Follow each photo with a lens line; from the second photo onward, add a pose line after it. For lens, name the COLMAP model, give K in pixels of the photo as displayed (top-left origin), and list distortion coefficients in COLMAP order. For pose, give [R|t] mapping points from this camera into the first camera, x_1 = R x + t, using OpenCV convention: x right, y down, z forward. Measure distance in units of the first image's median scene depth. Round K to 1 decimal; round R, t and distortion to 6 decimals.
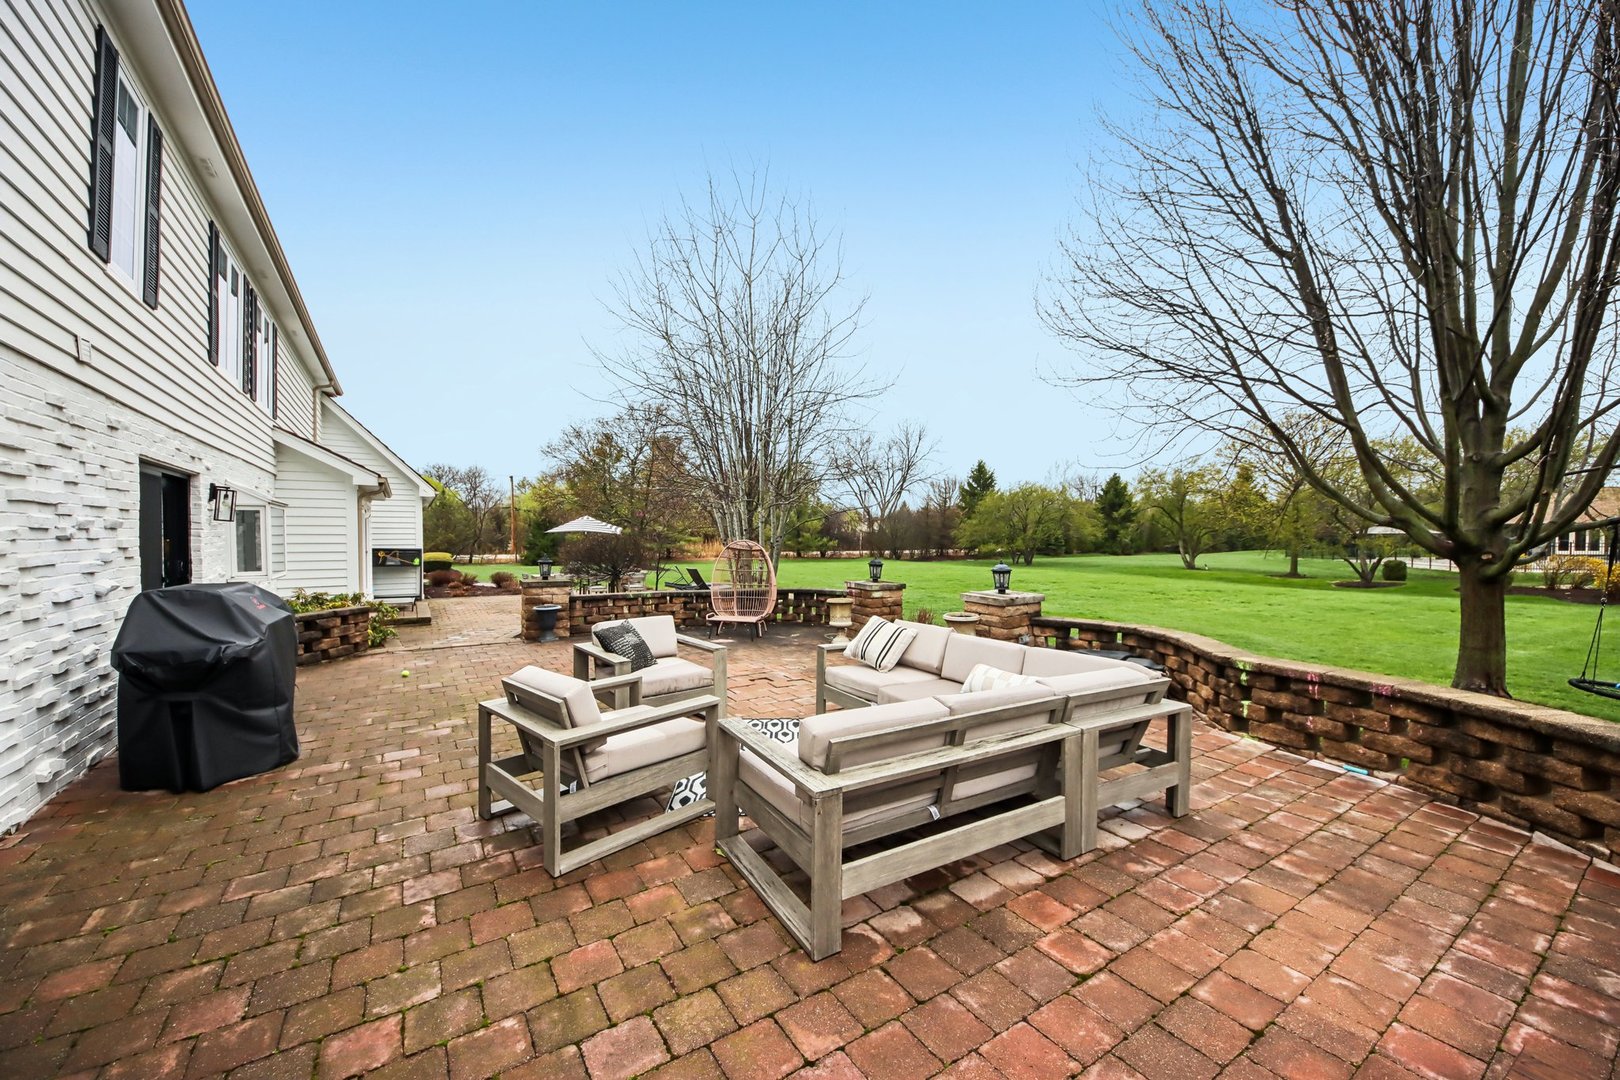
lens RADIAL K [[641.4, 0, 807.9], [0, 641.4, 544.9], [0, 0, 1]] dist [0.003851, -0.000045]
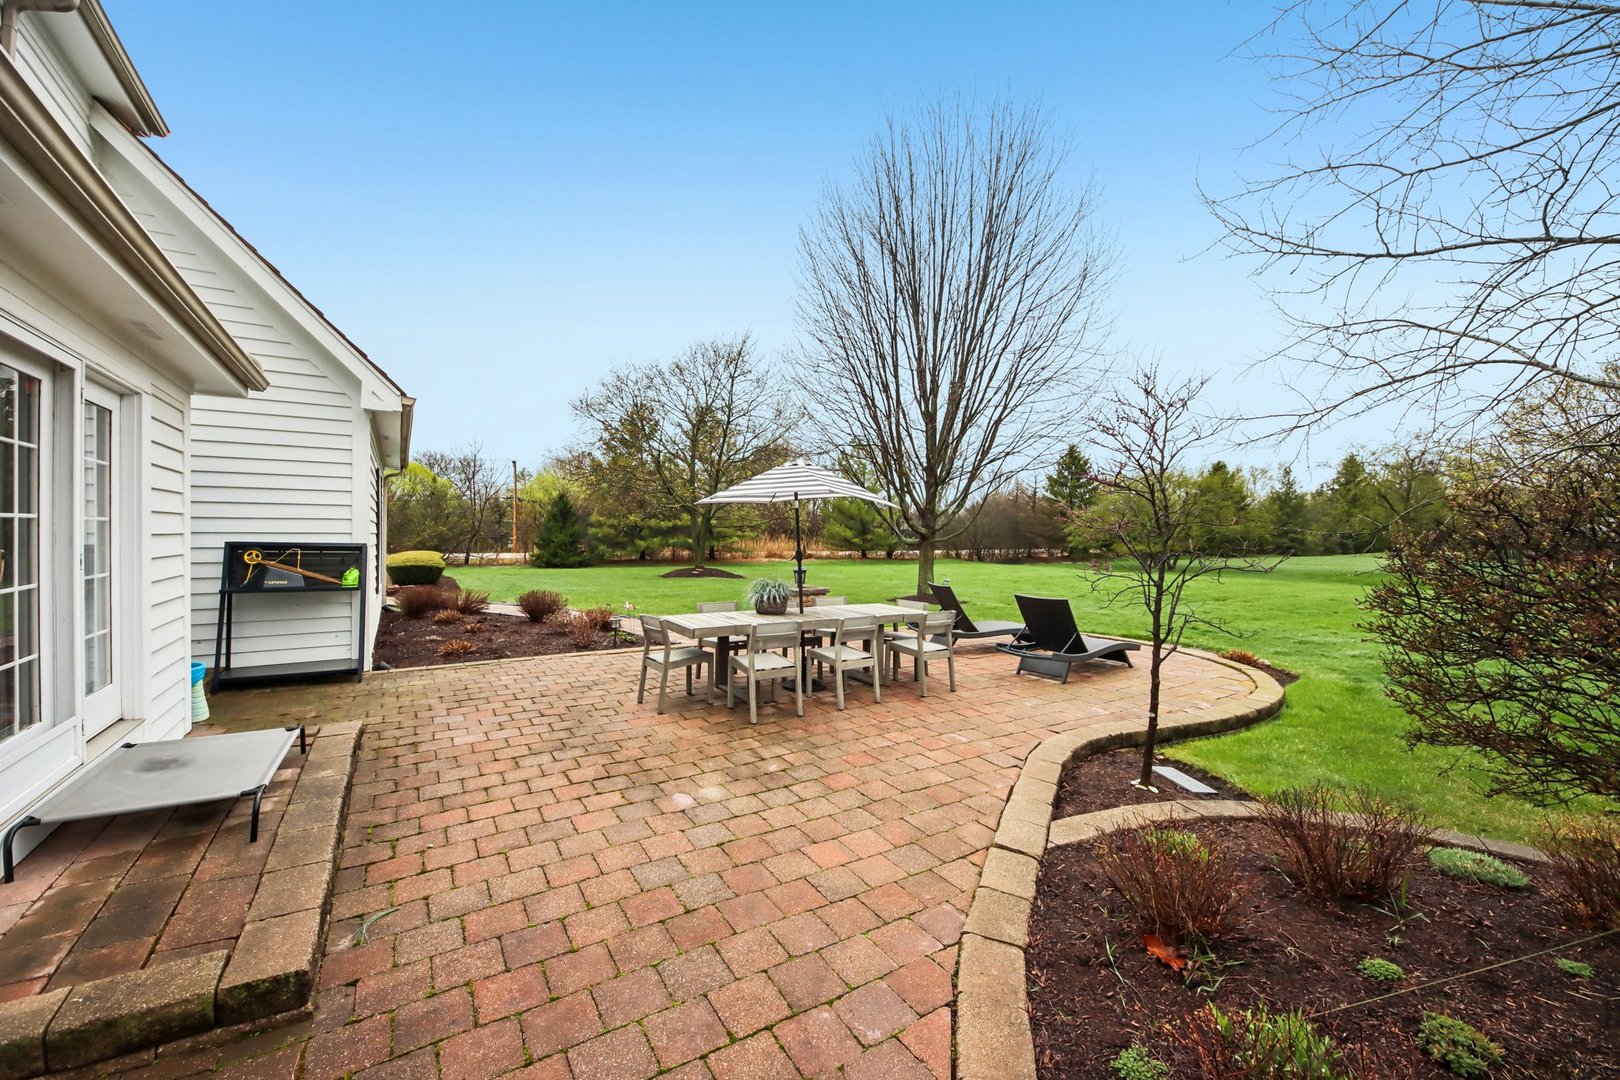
lens RADIAL K [[641.4, 0, 810.8], [0, 641.4, 536.7], [0, 0, 1]] dist [0.003851, -0.000045]
pose [[0.999904, 0.004820, 0.013008, -0.107147], [-0.004675, 0.999927, -0.011117, 0.001548], [-0.013060, 0.011055, 0.999854, 0.193317]]
